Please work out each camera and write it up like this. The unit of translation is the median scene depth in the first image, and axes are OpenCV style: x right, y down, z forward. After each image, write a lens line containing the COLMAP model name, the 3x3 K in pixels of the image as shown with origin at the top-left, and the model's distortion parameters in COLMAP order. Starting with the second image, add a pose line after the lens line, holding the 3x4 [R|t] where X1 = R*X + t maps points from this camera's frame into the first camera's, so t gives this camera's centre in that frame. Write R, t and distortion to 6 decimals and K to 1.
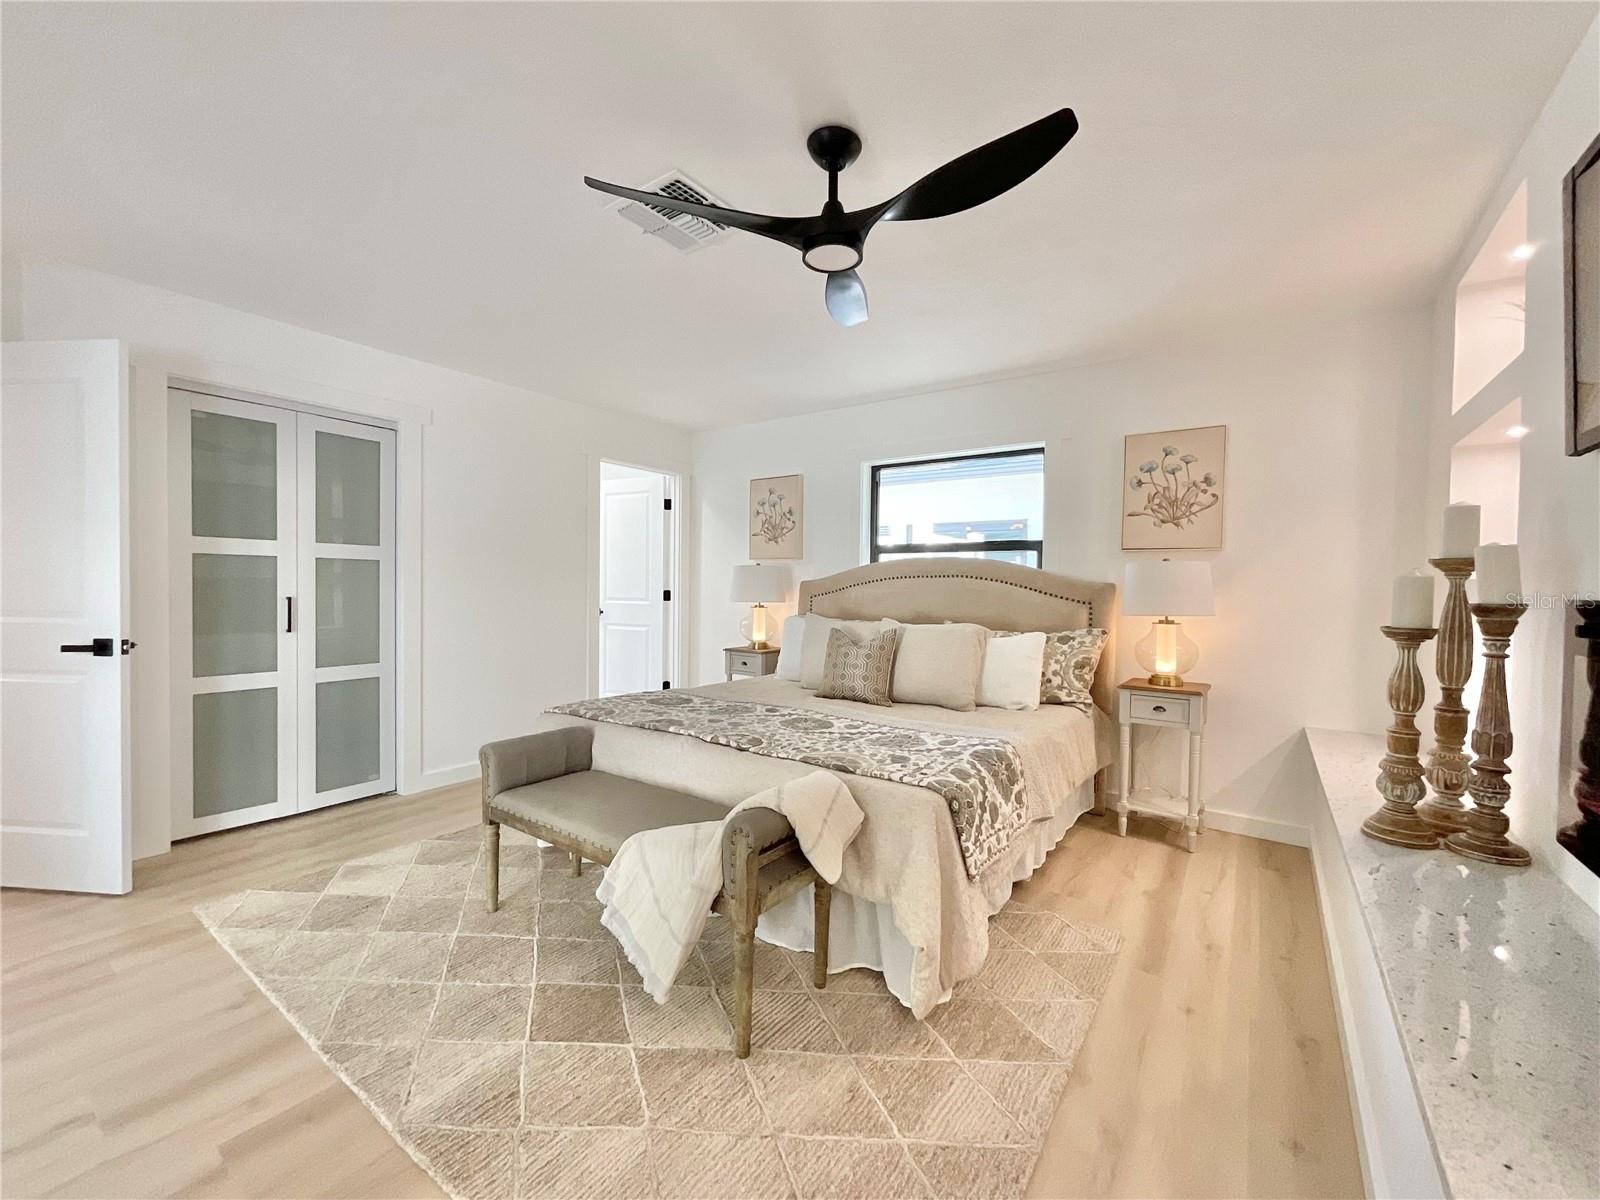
lens RADIAL K [[649.0, 0, 801.4], [0, 649.0, 604.0], [0, 0, 1]] dist [-0.001099, 0.000917]
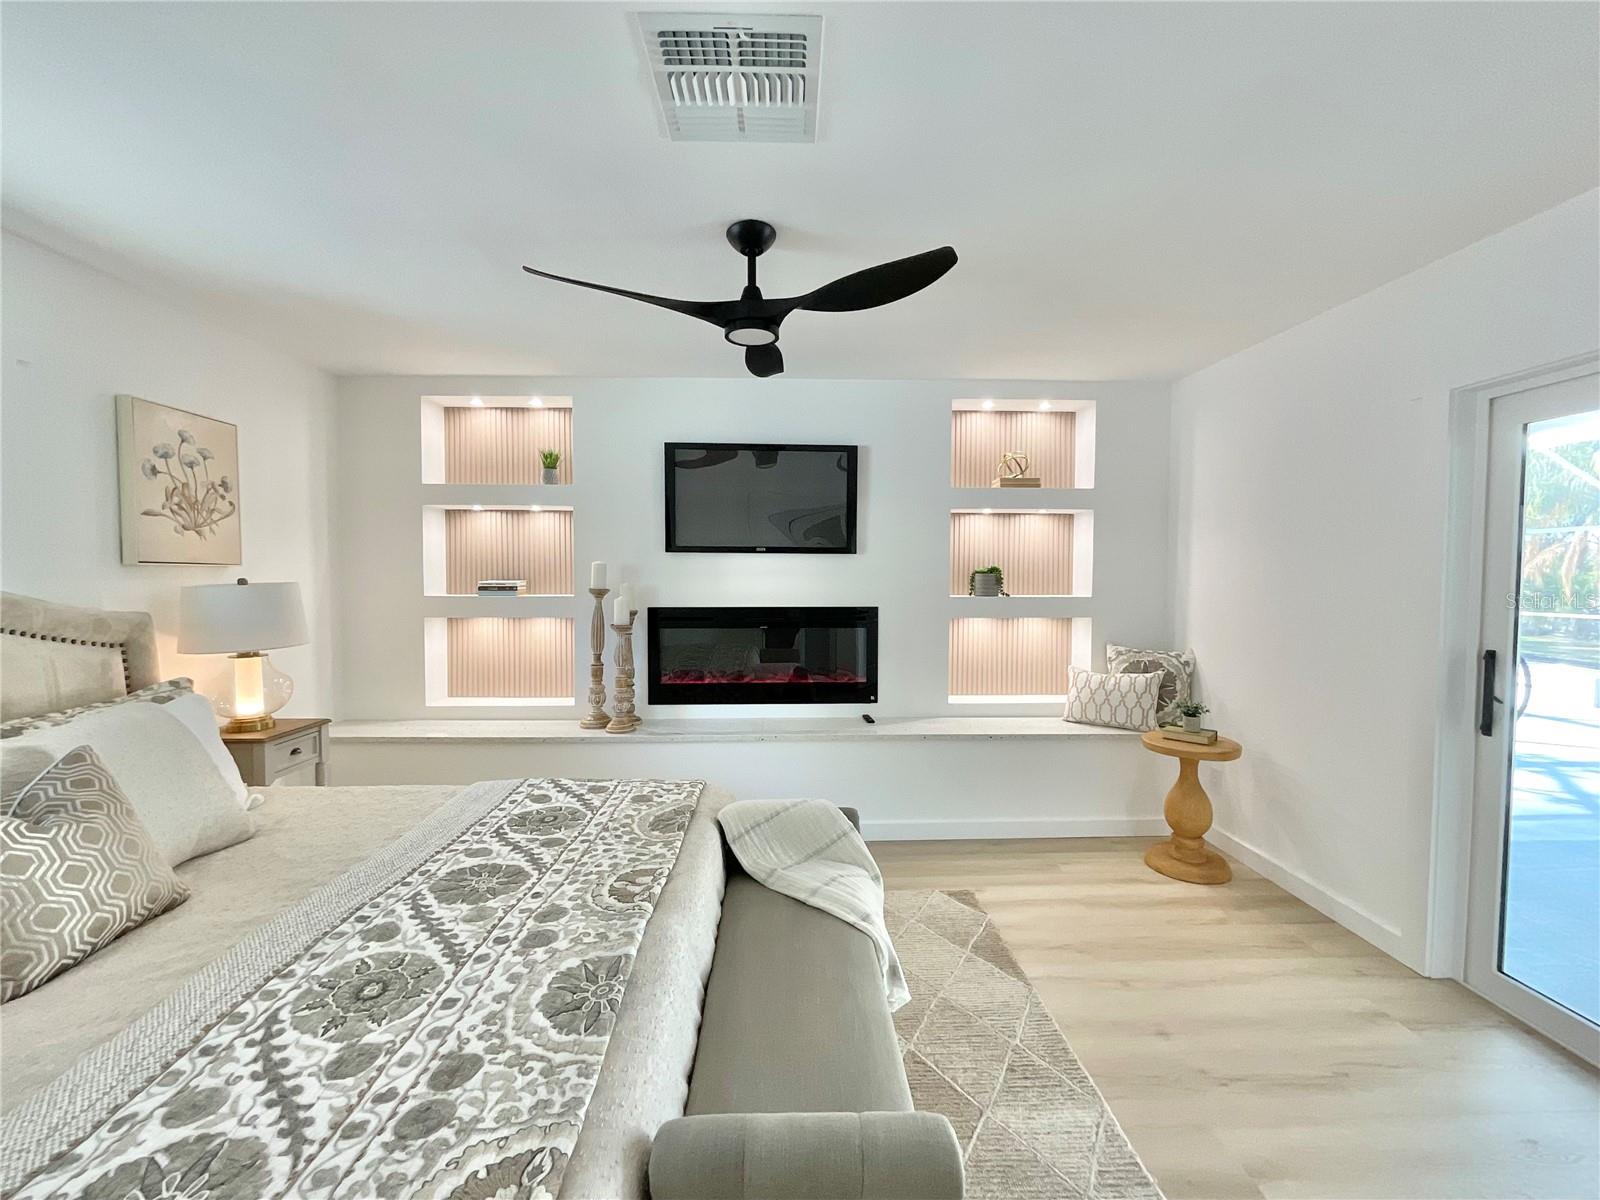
lens RADIAL K [[649.0, 0, 801.8], [0, 649.0, 601.8], [0, 0, 1]] dist [-0.001099, 0.000917]
pose [[-0.610900, -0.047646, 0.790272, -0.513723], [0.009909, 0.997649, 0.067809, -0.087134], [-0.791645, 0.049255, -0.608992, 0.921480]]
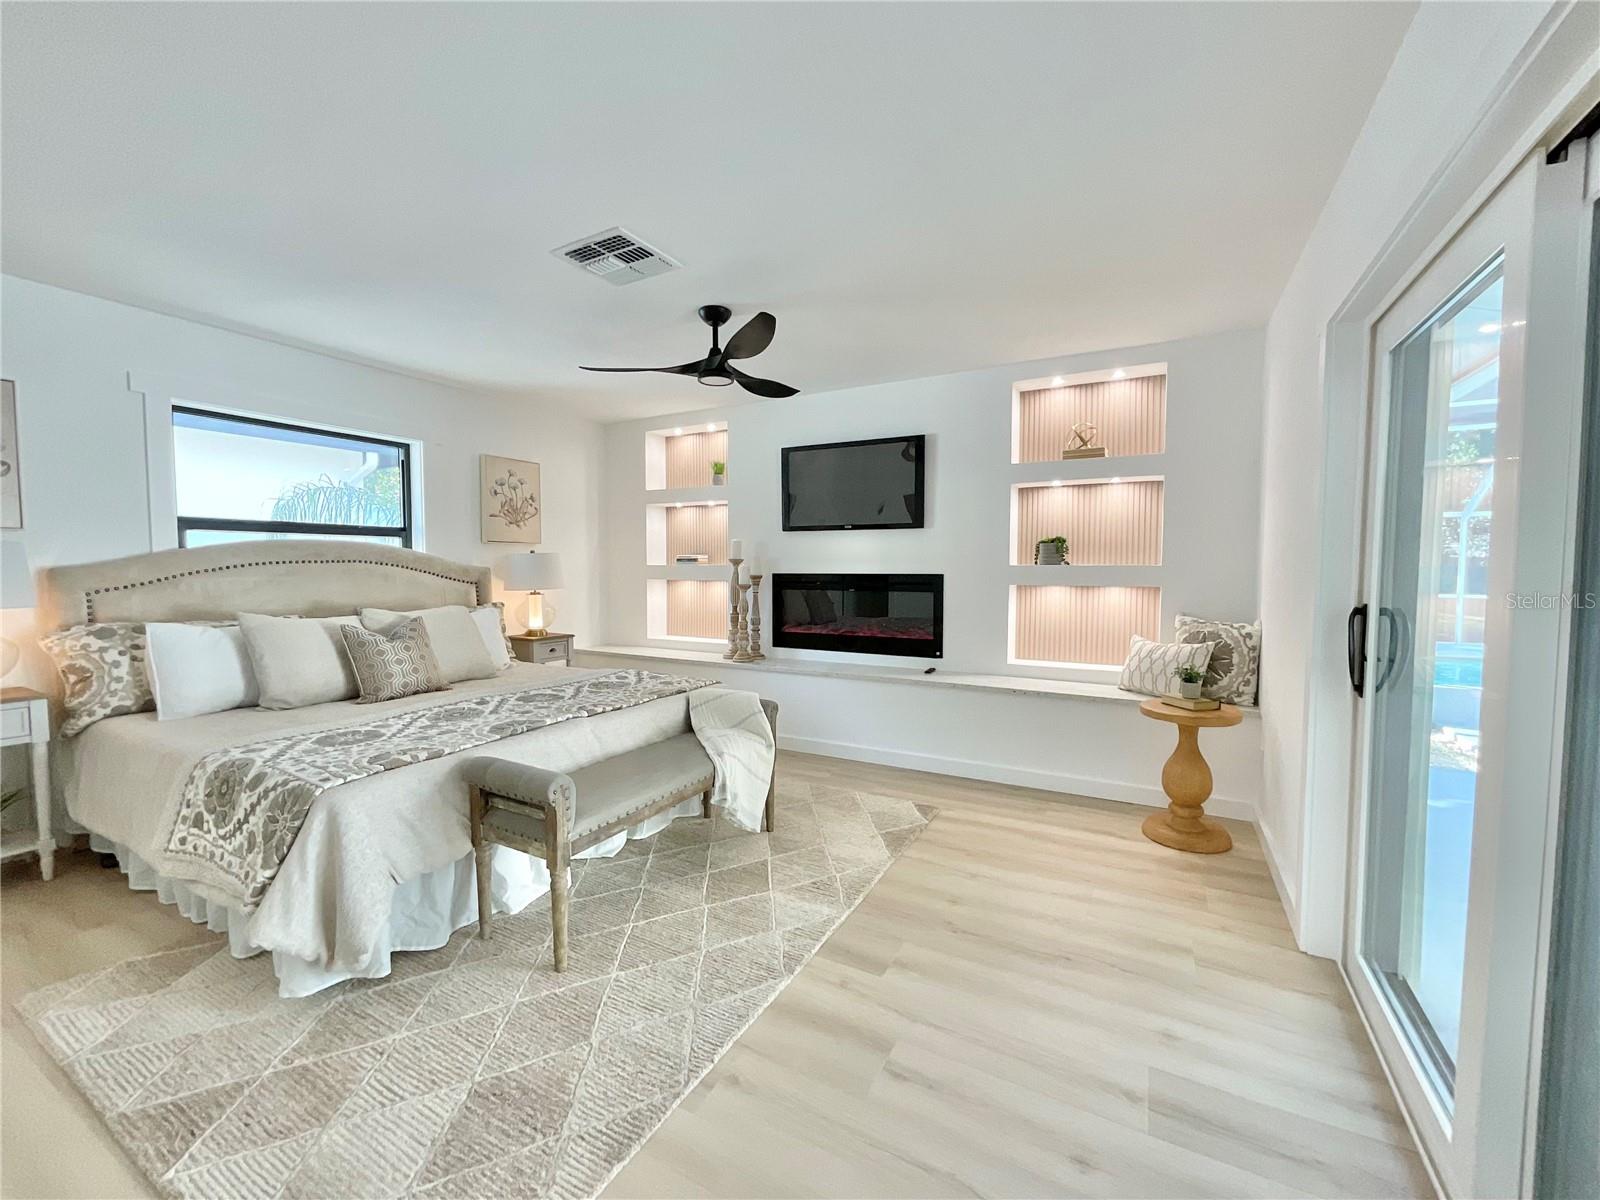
lens RADIAL K [[649.0, 0, 802.6], [0, 649.0, 603.1], [0, 0, 1]] dist [-0.001099, 0.000917]
pose [[-0.119178, -0.069367, 0.990447, -0.954750], [0.022445, 0.997113, 0.072534, -0.042495], [-0.992619, 0.030875, -0.117277, 0.557806]]
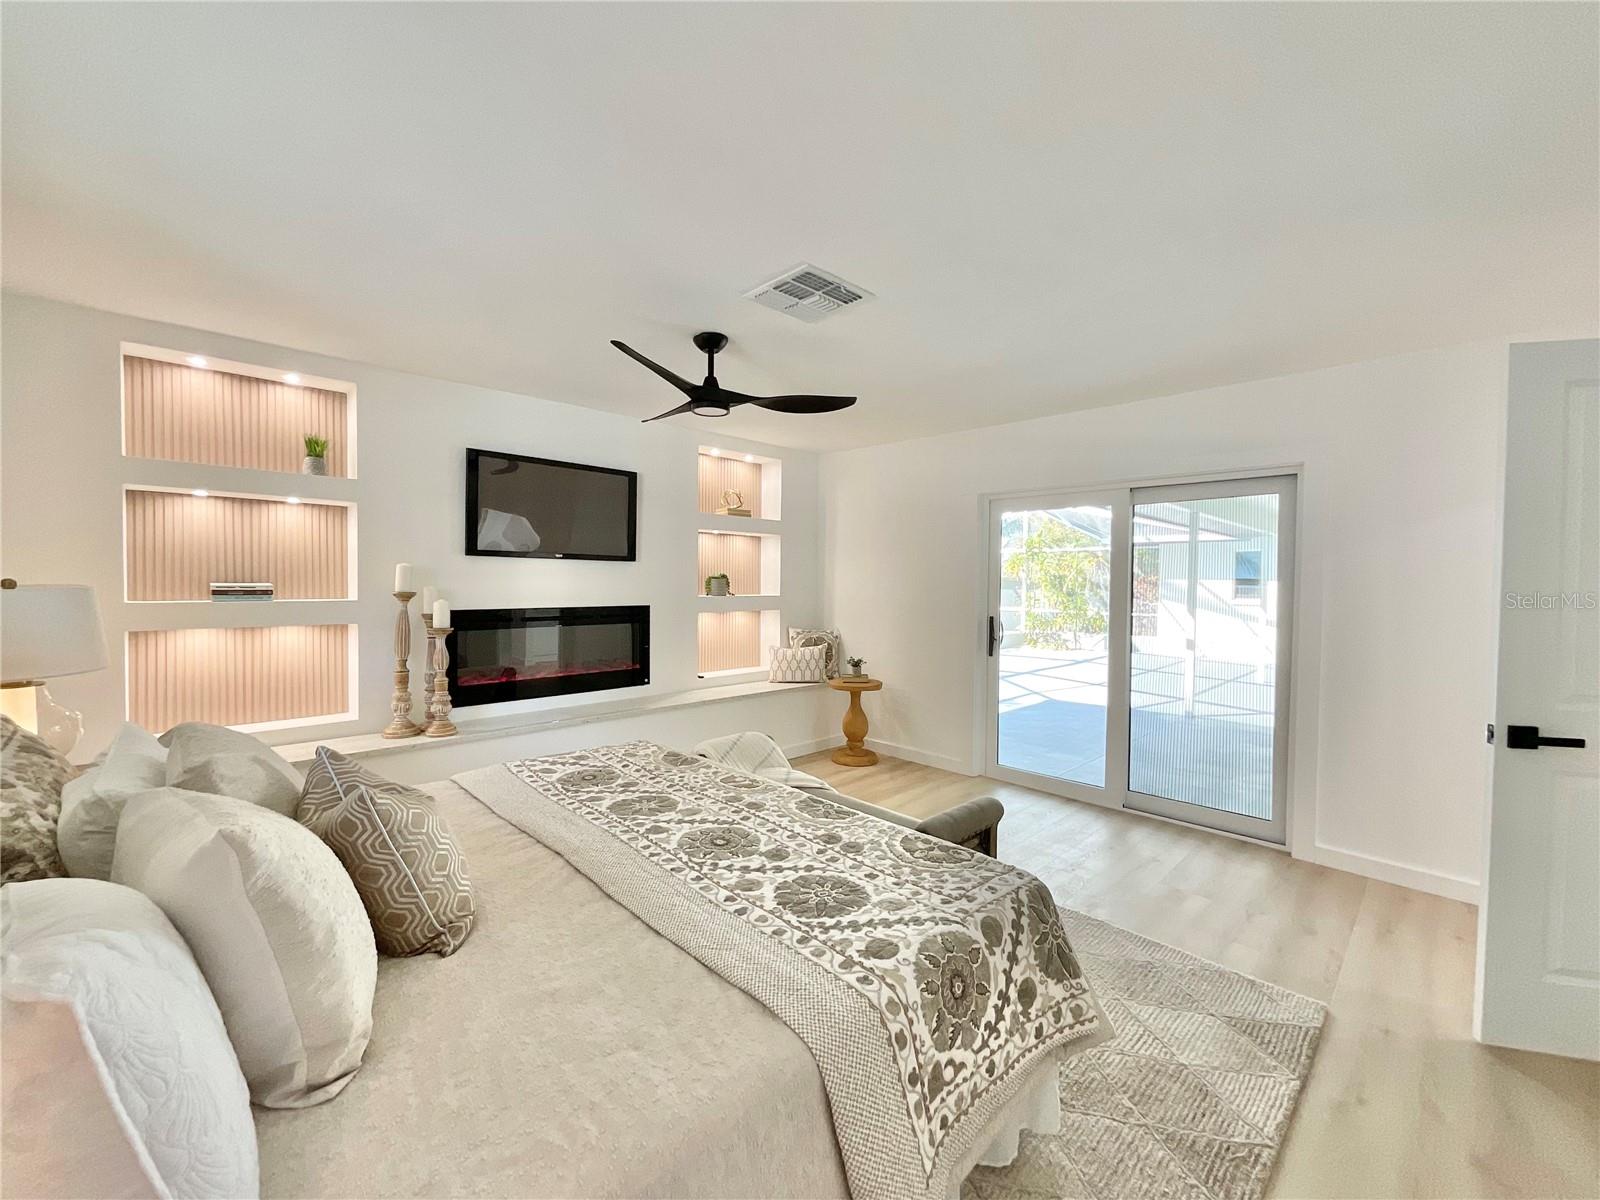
lens RADIAL K [[649.0, 0, 800.6], [0, 649.0, 600.7], [0, 0, 1]] dist [-0.001099, 0.000917]
pose [[-0.984419, -0.027040, 0.173748, -0.257252], [-0.017444, 0.998249, 0.056521, -0.094270], [-0.174972, 0.052610, -0.983167, 1.435606]]
